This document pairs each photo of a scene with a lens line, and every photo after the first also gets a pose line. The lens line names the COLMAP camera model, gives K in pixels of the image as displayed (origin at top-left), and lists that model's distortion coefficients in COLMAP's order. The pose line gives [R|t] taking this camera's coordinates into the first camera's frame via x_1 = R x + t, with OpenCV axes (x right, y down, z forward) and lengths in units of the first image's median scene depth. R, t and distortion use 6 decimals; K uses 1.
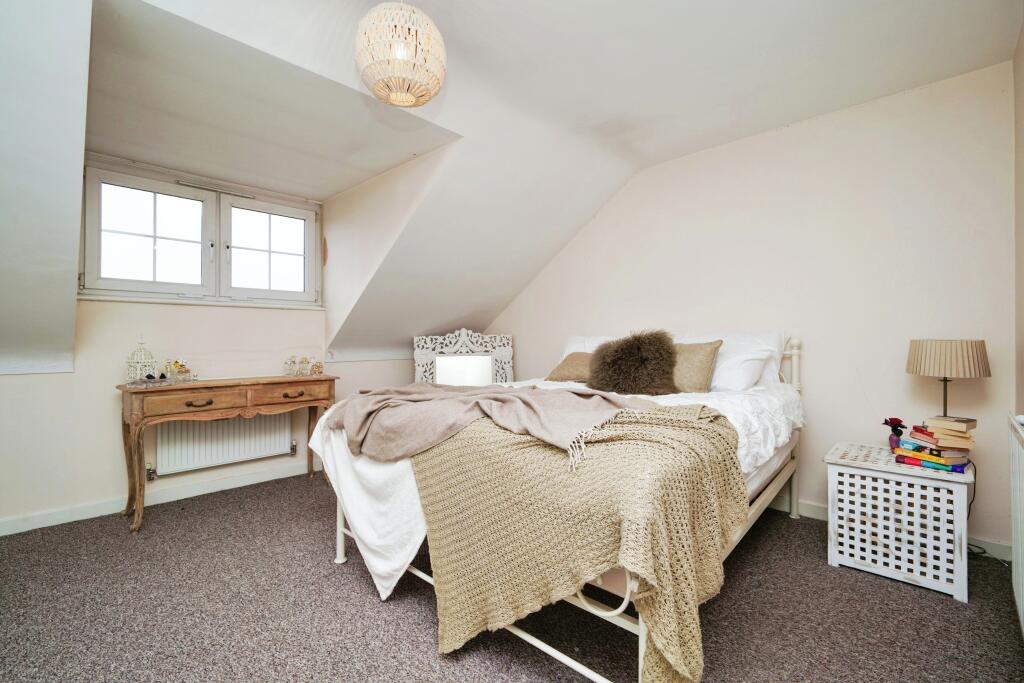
lens RADIAL K [[448.5, 0, 522.1], [0, 448.5, 335.6], [0, 0, 1]] dist [0.012414, 0.000260]
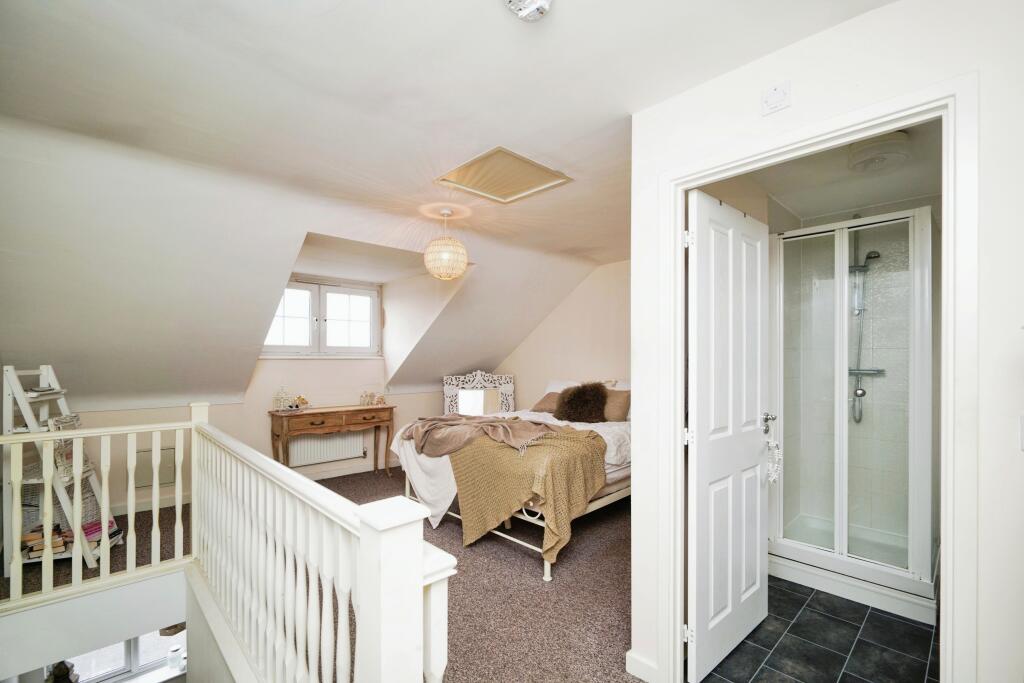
lens RADIAL K [[448.5, 0, 502.8], [0, 448.5, 350.2], [0, 0, 1]] dist [0.012414, 0.000260]
pose [[0.996390, 0.000615, -0.084893, 0.092611], [-0.001236, 0.999973, -0.007262, -0.102618], [0.084886, 0.007341, 0.996364, -0.566200]]
